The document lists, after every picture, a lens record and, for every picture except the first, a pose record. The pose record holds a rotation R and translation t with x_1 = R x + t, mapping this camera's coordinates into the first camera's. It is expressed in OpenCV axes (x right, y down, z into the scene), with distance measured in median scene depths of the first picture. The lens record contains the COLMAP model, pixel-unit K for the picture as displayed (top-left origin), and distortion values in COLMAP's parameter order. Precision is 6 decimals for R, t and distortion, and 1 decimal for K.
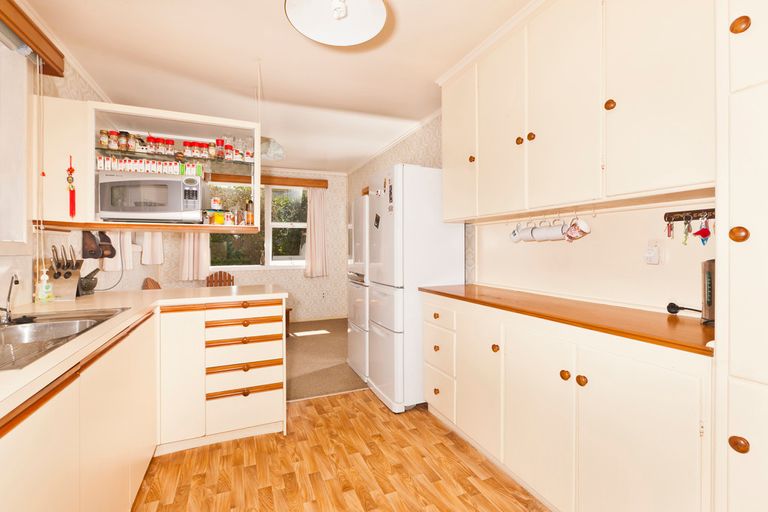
lens RADIAL K [[351.9, 0, 381.6], [0, 351.9, 244.2], [0, 0, 1]] dist [0.004238, -0.000863]
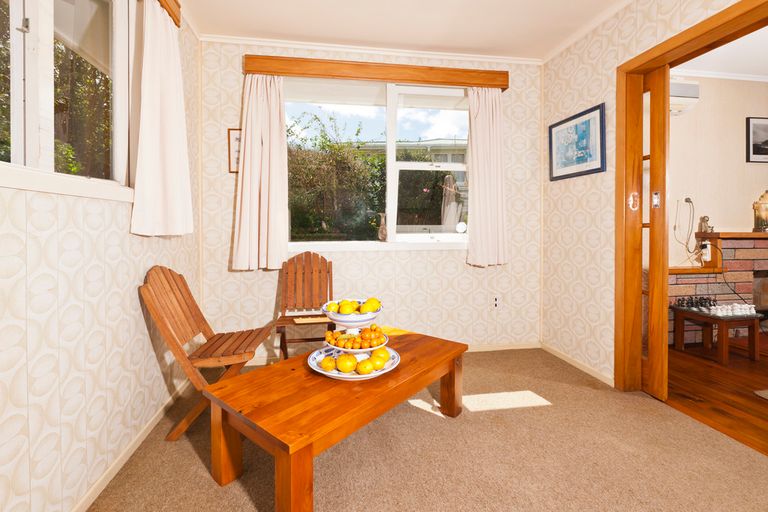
lens RADIAL K [[351.9, 0, 376.9], [0, 351.9, 227.8], [0, 0, 1]] dist [0.004238, -0.000863]
pose [[0.975909, 0.004196, -0.218137, -0.549744], [-0.001013, 0.999891, 0.014702, 0.075252], [0.218175, -0.014127, 0.975807, 1.161210]]
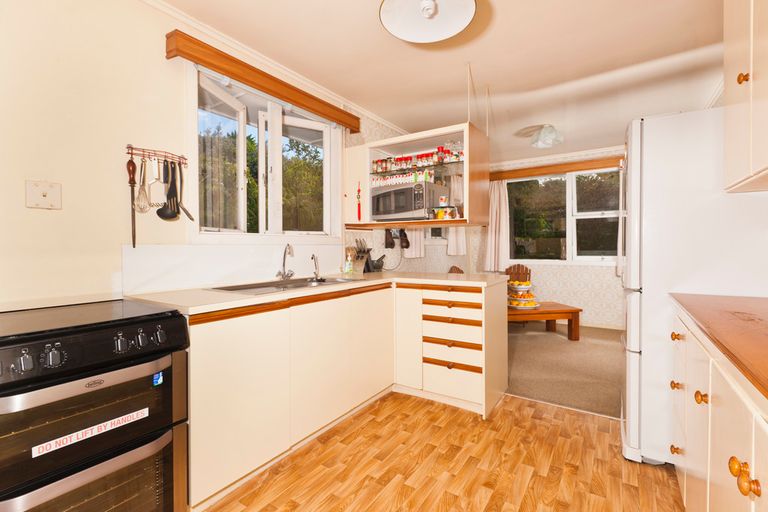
lens RADIAL K [[351.9, 0, 385.3], [0, 351.9, 255.2], [0, 0, 1]] dist [0.004238, -0.000863]
pose [[0.558330, 0.024513, -0.829257, 0.423527], [0.010178, 0.999286, 0.036392, 0.017517], [0.829556, -0.028758, 0.557682, 0.194643]]
